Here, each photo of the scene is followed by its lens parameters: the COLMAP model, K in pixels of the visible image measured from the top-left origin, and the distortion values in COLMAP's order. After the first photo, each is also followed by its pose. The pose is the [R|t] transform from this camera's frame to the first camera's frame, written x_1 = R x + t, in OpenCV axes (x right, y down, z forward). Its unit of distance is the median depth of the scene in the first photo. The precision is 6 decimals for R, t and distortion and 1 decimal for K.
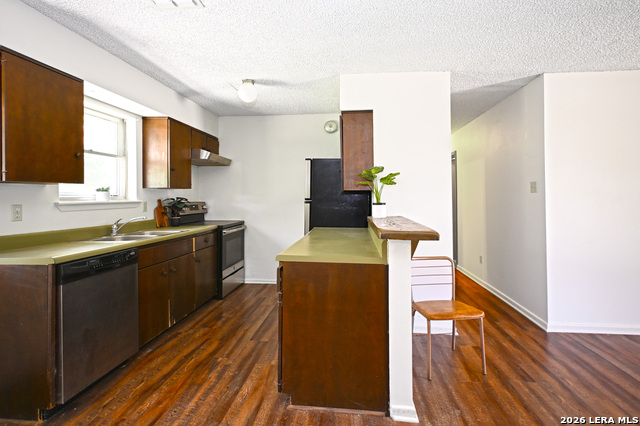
lens RADIAL K [[328.8, 0, 319.4], [0, 328.8, 197.0], [0, 0, 1]] dist [-0.000211, 0.000351]
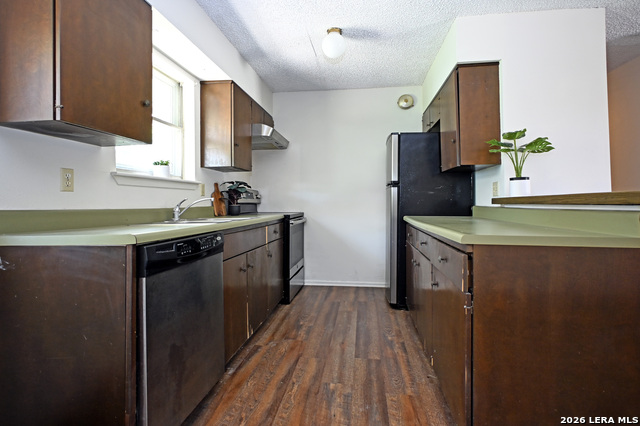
lens RADIAL K [[329.9, 0, 317.8], [0, 329.9, 198.6], [0, 0, 1]] dist [-0.001131, -0.000286]
pose [[0.999401, -0.002499, -0.034528, -0.245002], [0.002107, 0.999933, -0.011384, 0.069977], [0.034555, 0.011305, 0.999339, 0.210427]]
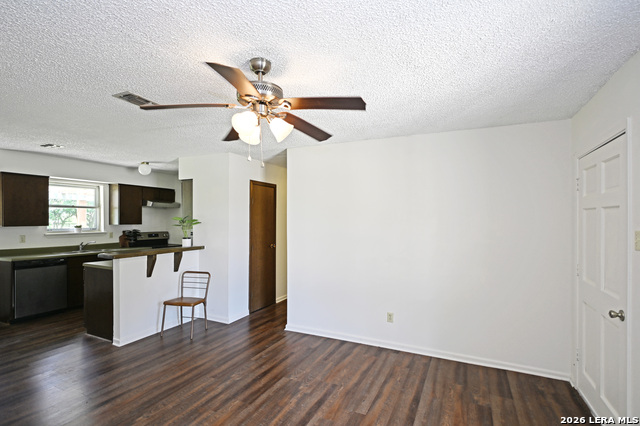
lens RADIAL K [[320.1, 0, 306.4], [0, 320.1, 219.3], [0, 0, 1]] dist [0.002420, 0.000726]
pose [[0.937262, 0.002407, -0.348616, 1.189012], [-0.002646, 0.999996, -0.000210, -0.065925], [0.348615, 0.001119, 0.937265, -0.268942]]
